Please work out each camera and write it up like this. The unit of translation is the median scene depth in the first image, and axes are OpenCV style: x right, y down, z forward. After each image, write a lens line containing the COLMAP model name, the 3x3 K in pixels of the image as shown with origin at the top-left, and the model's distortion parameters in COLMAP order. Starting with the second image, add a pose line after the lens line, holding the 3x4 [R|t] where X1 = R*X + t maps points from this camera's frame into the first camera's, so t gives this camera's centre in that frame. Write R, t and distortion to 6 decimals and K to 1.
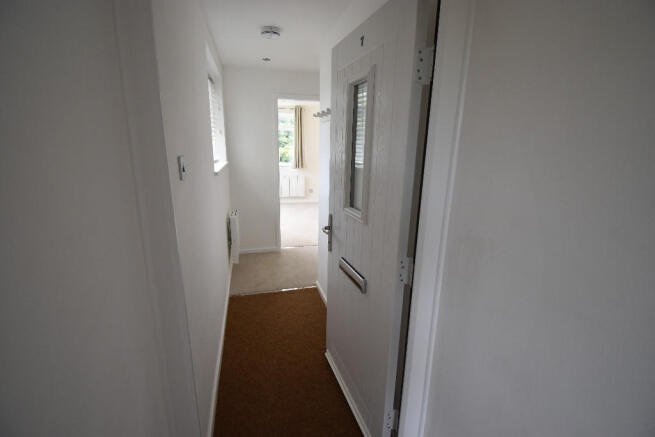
lens RADIAL K [[291.2, 0, 327.5], [0, 291.2, 218.5], [0, 0, 1]] dist [0.018980, -0.024670]
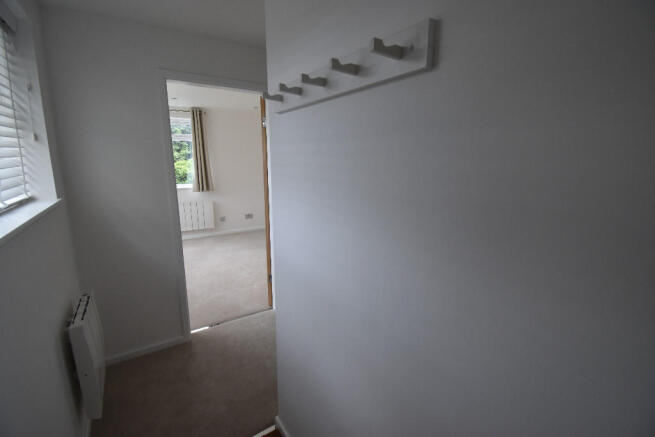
lens RADIAL K [[291.2, 0, 327.5], [0, 291.2, 218.5], [0, 0, 1]] dist [0.018980, -0.024670]
pose [[0.947281, -0.080304, 0.310178, -0.041705], [0.095338, 0.994878, -0.033591, -0.055758], [-0.305892, 0.061392, 0.950085, 0.220948]]
